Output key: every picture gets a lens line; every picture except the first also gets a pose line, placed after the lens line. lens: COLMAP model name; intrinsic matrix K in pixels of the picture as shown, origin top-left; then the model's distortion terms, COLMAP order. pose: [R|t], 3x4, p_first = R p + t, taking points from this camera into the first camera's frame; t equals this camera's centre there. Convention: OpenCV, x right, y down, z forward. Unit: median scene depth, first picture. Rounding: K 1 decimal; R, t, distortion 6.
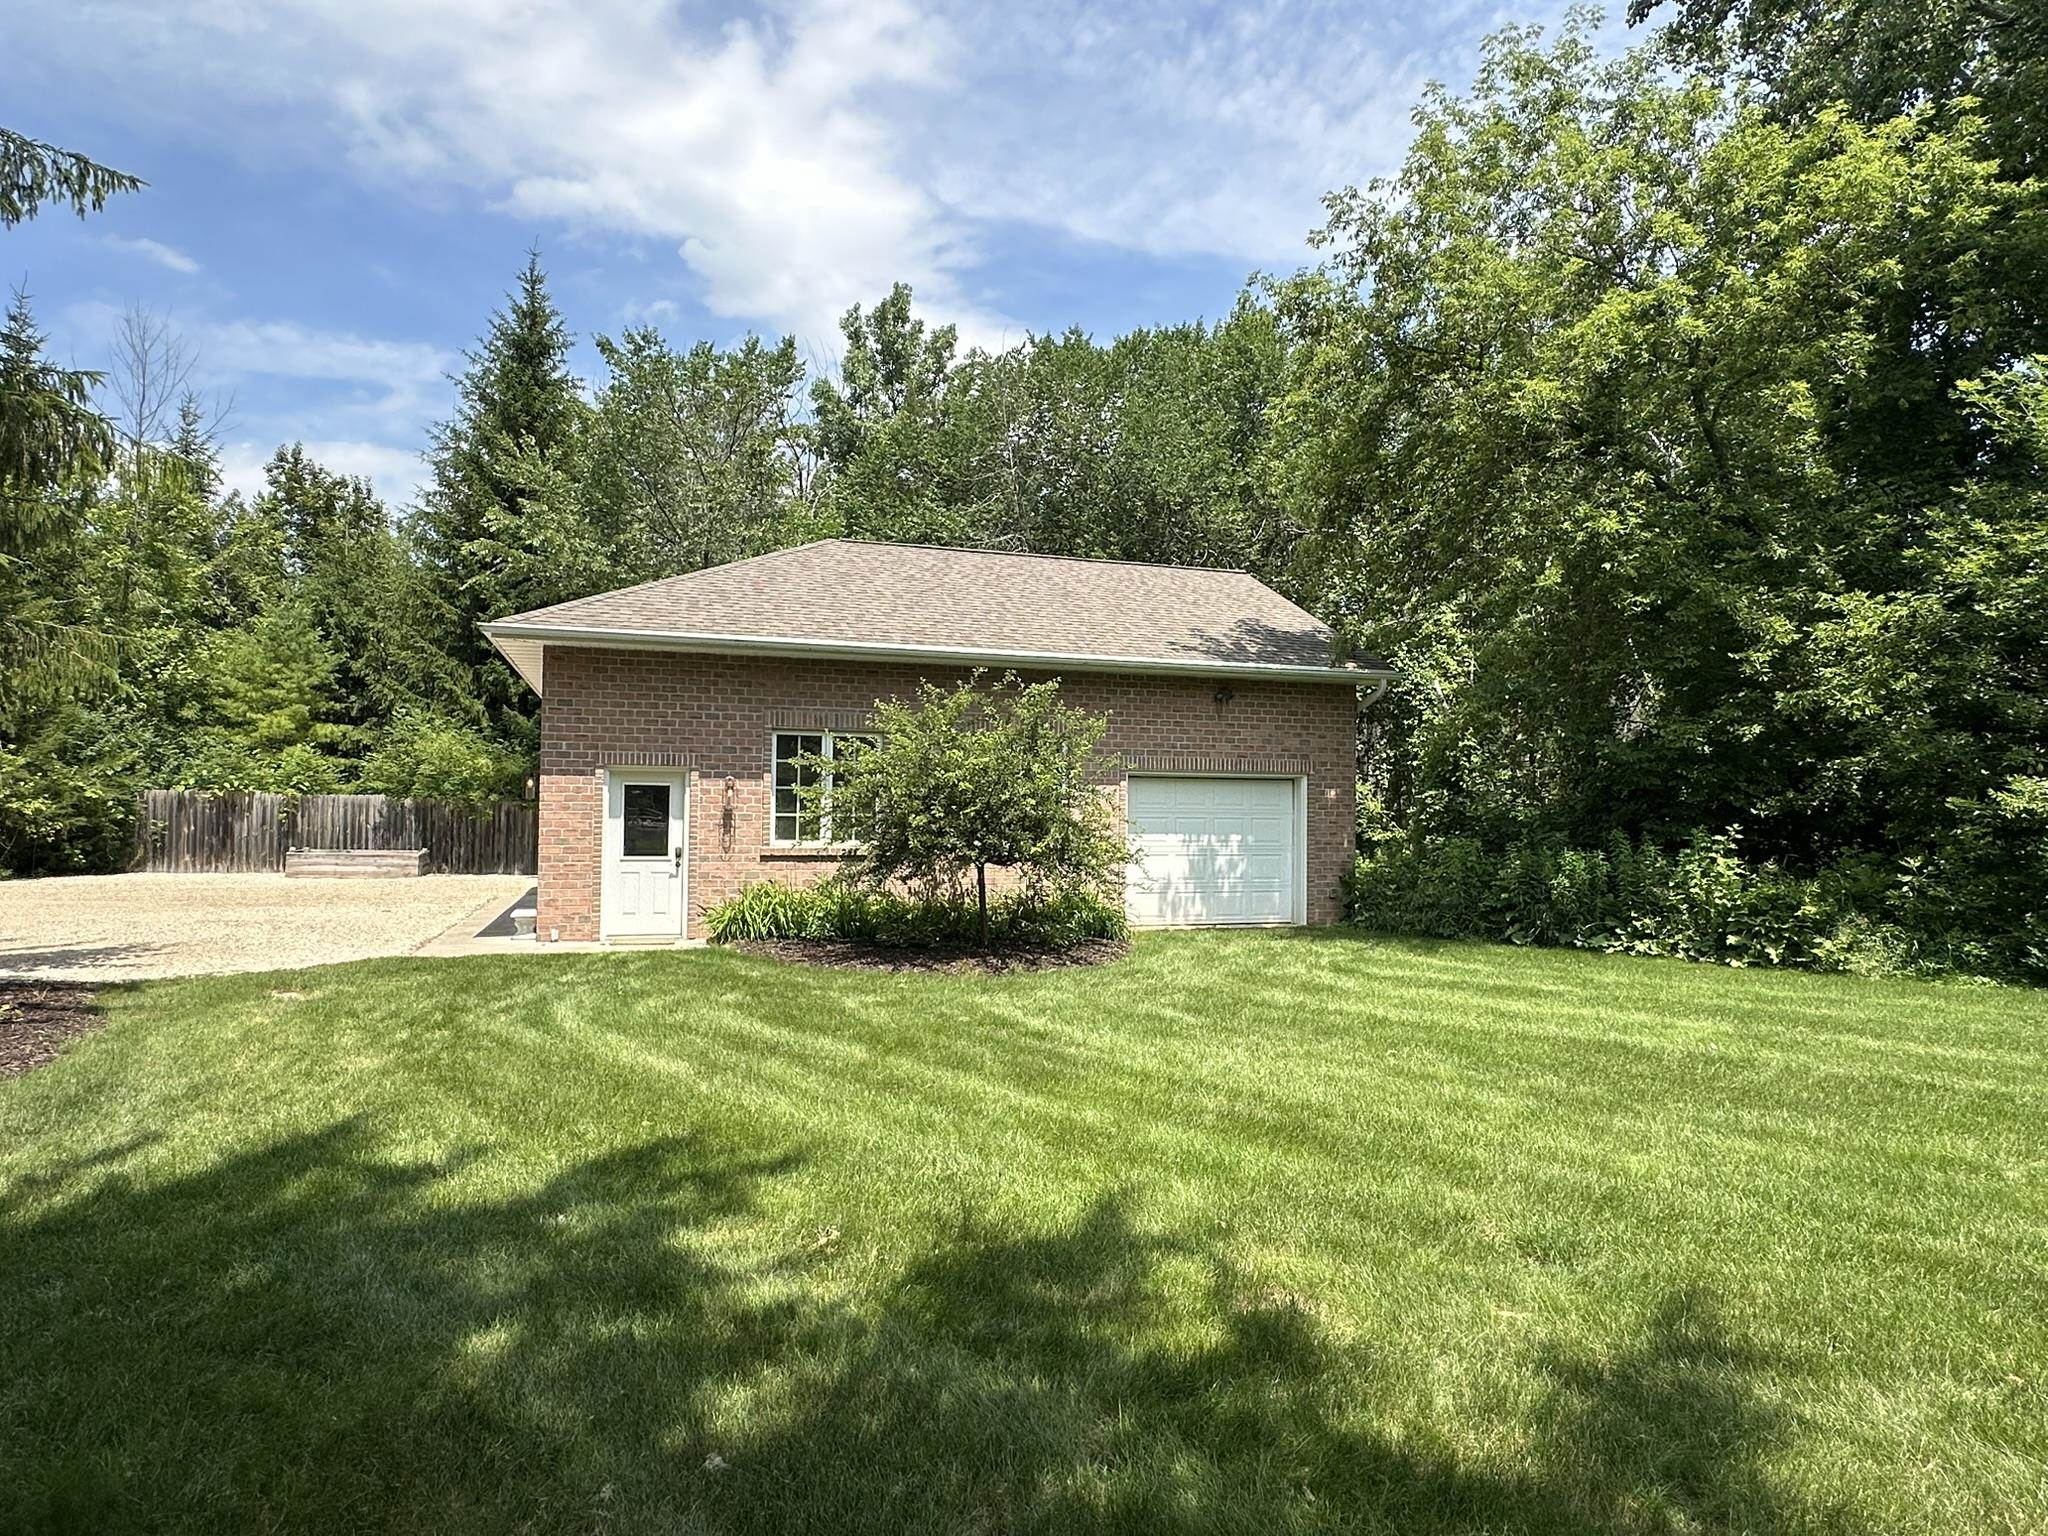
lens RADIAL K [[1172.6, 0, 1016.2], [0, 1172.6, 771.7], [0, 0, 1]] dist [-0.005769, -0.000264]
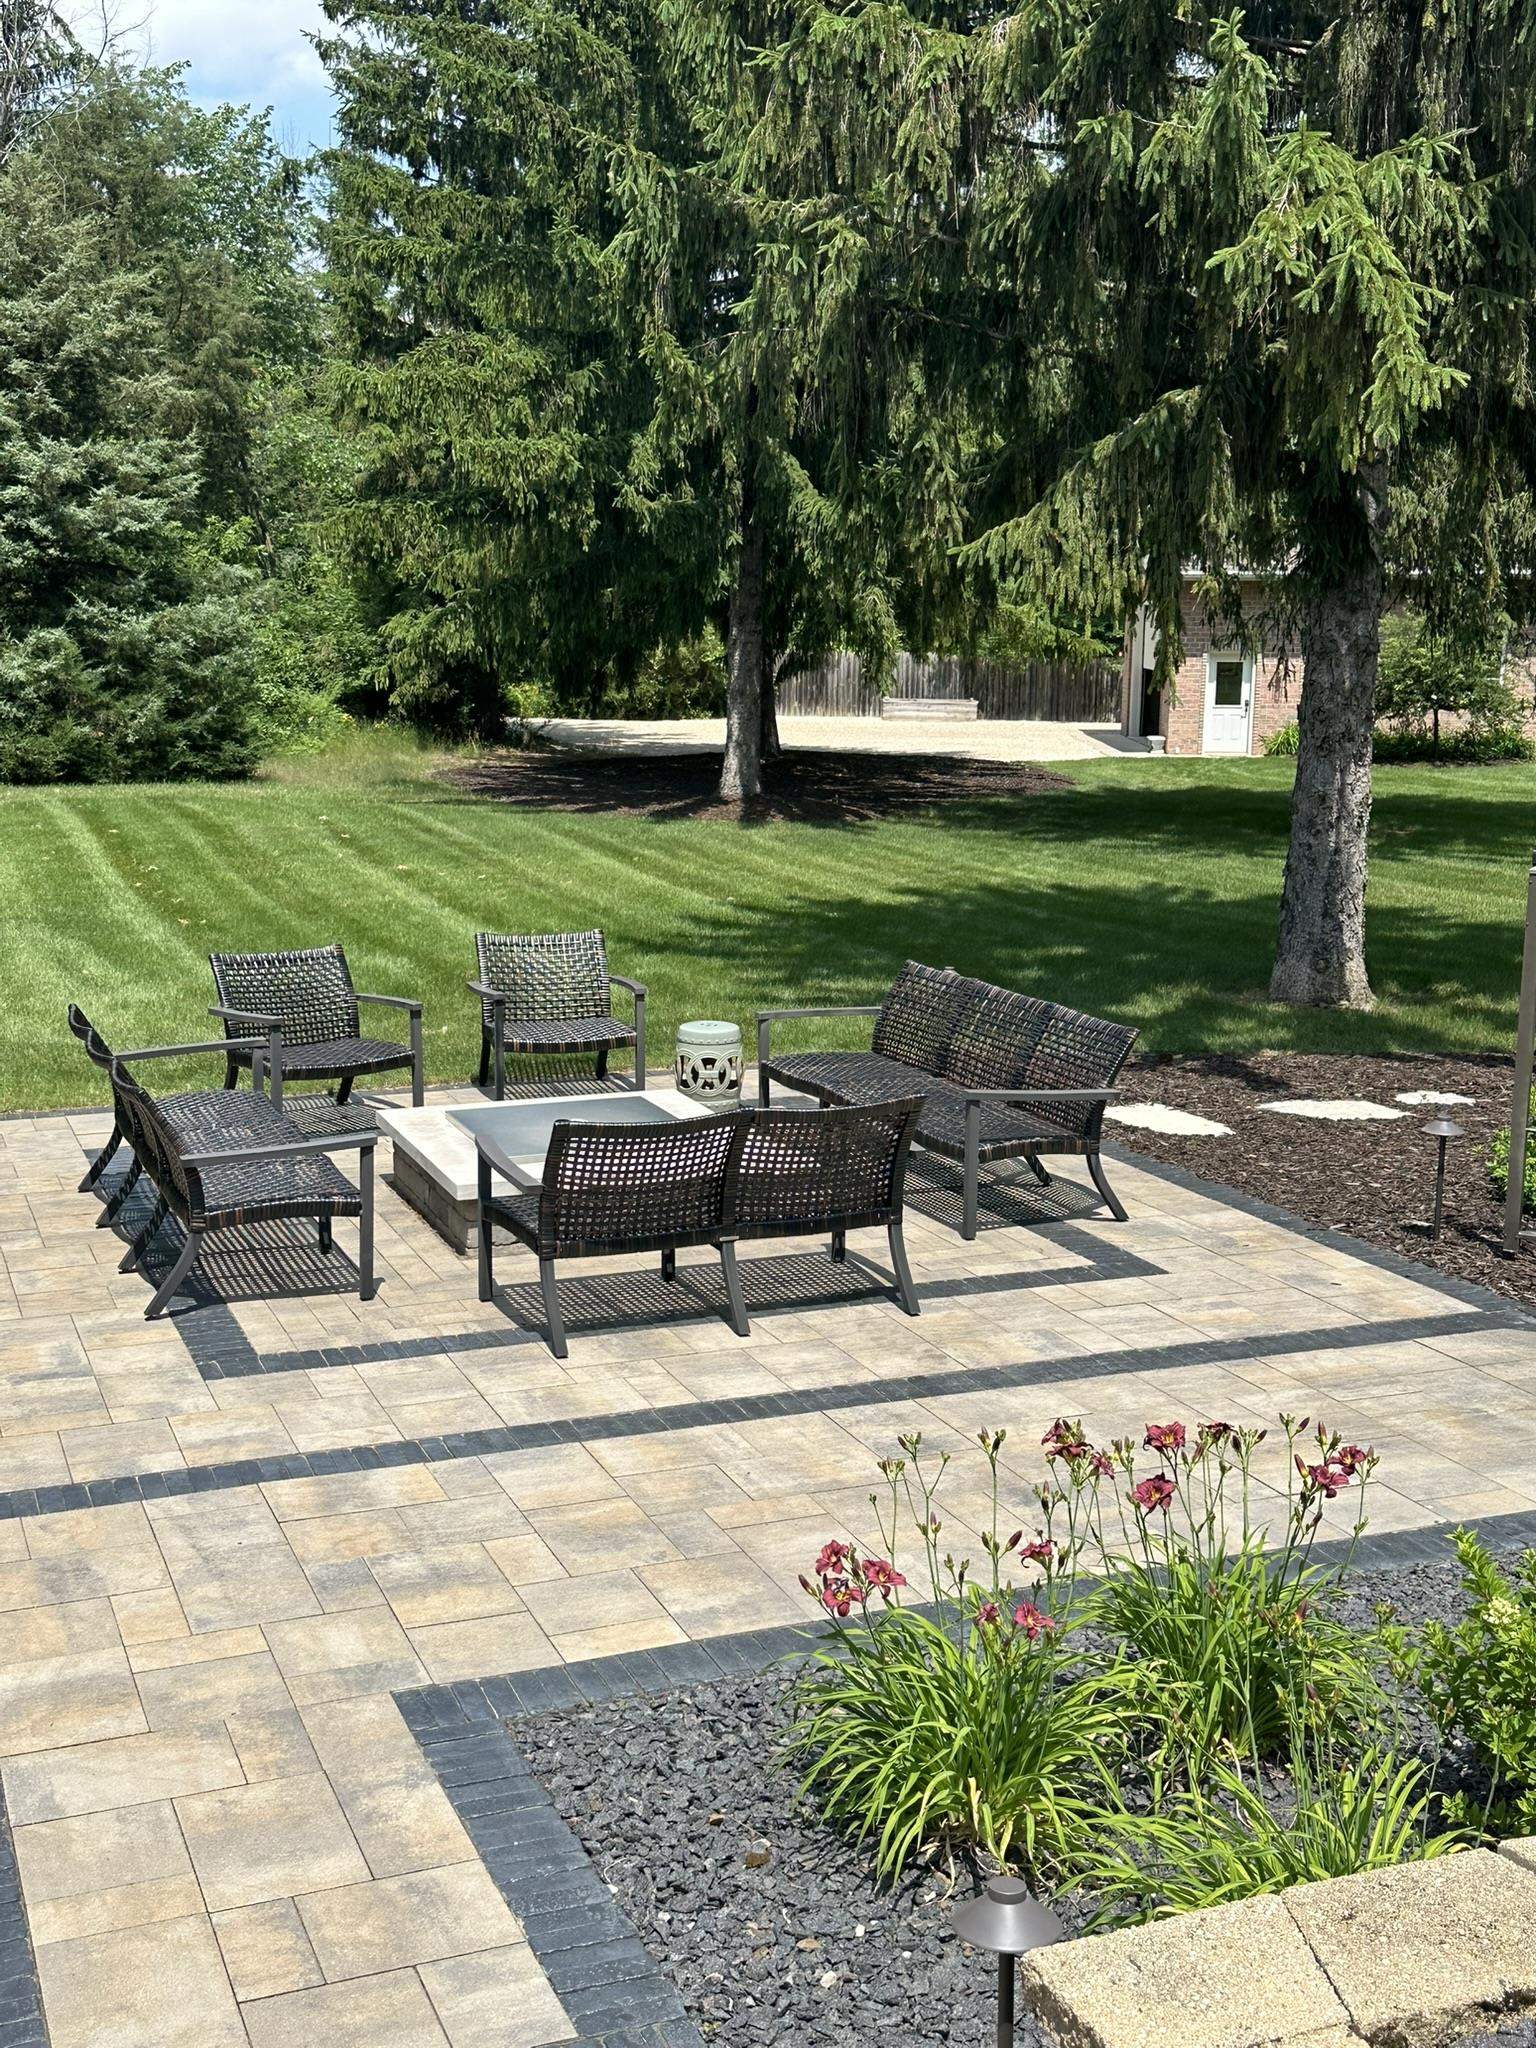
lens RADIAL K [[2329.8, 0, 768.3], [0, 2329.8, 1007.5], [0, 0, 1]] dist [0.094194, 0.000000]
pose [[0.943480, 0.050292, -0.327590, 0.181653], [0.016372, 0.980141, 0.197624, -0.175931], [0.331024, -0.191818, 0.923921, -2.383623]]
